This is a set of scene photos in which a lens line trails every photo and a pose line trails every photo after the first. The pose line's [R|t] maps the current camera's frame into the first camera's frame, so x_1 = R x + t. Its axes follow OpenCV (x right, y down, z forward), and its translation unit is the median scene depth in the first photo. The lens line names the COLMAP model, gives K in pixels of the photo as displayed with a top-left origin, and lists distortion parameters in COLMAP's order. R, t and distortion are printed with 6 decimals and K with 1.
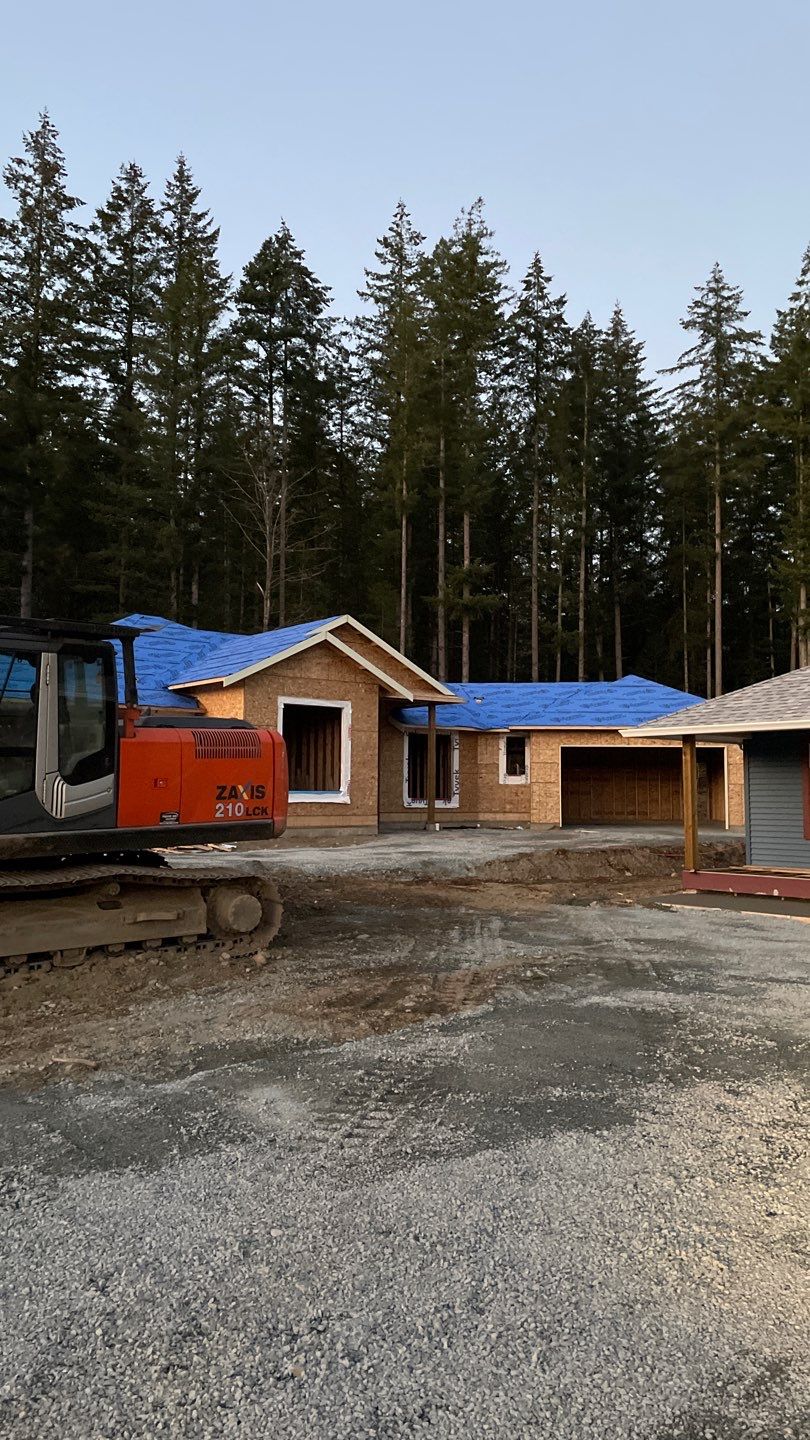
lens RADIAL K [[1048.4, 0, 405.0], [0, 1048.4, 720.0], [0, 0, 1]] dist [-0.001446, -0.002284]
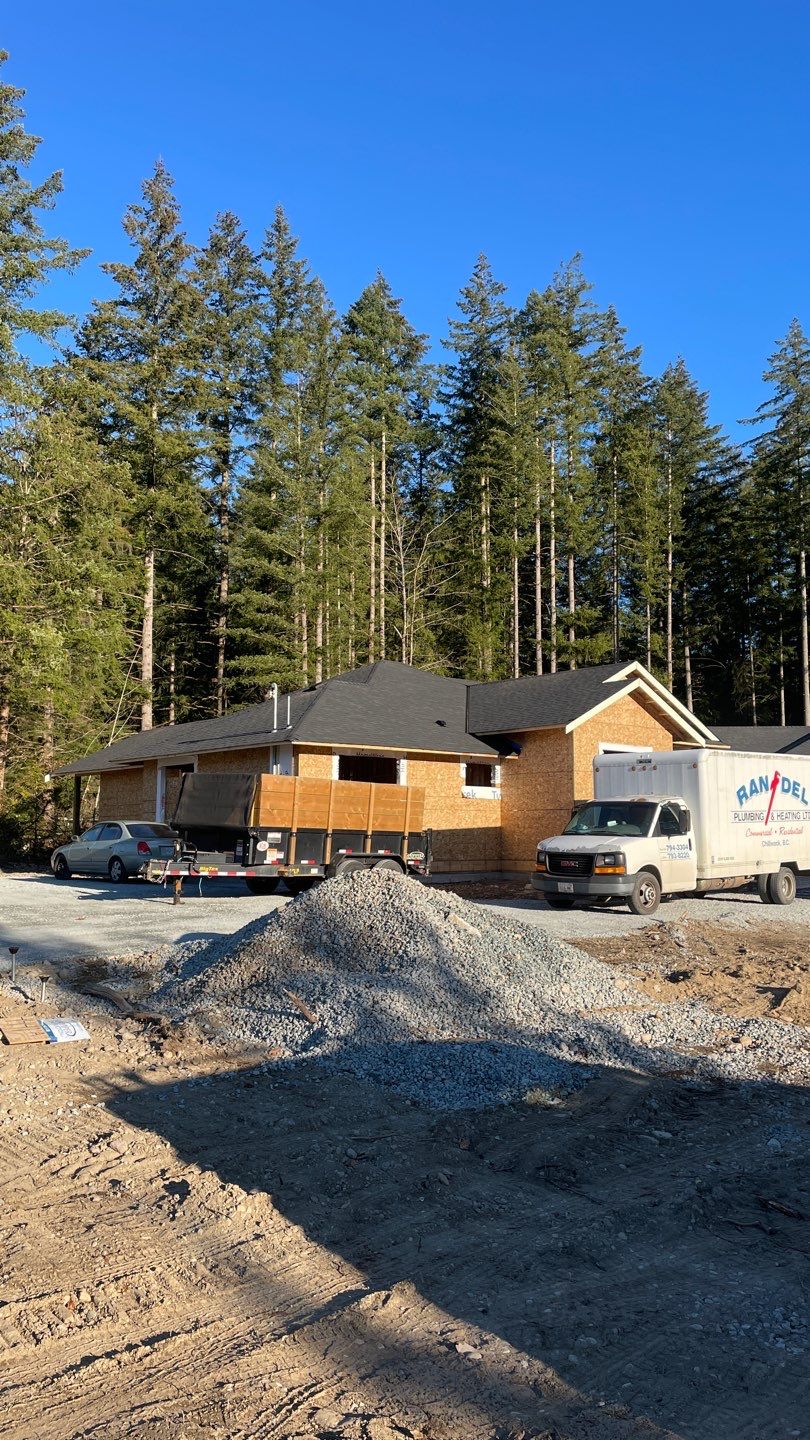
lens RADIAL K [[1048.4, 0, 405.0], [0, 1048.4, 720.0], [0, 0, 1]] dist [-0.001446, -0.002284]
pose [[0.998567, -0.004430, 0.053331, -0.145276], [0.006366, 0.999325, -0.036185, -0.003688], [-0.053135, 0.036473, 0.997921, -0.000942]]
